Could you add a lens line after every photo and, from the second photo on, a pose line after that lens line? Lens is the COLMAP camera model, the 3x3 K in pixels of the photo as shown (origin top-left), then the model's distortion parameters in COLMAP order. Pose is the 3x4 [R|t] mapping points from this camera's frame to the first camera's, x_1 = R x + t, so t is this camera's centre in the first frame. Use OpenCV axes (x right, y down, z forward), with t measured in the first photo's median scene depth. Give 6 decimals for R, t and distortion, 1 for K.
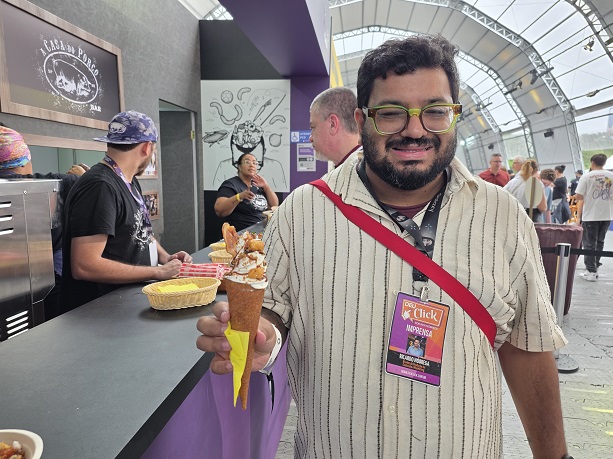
lens RADIAL K [[410.9, 0, 305.9], [0, 410.9, 233.8], [0, 0, 1]] dist [-0.004893, -0.001288]
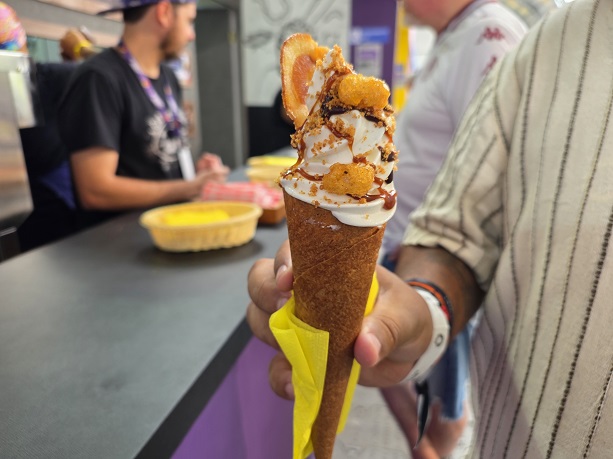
lens RADIAL K [[410.9, 0, 304.9], [0, 410.9, 230.4], [0, 0, 1]] dist [-0.004893, -0.001288]
pose [[0.993502, 0.027103, -0.110537, -0.057726], [-0.010103, 0.988400, 0.151537, 0.042477], [0.113362, -0.149436, 0.982251, 0.308032]]
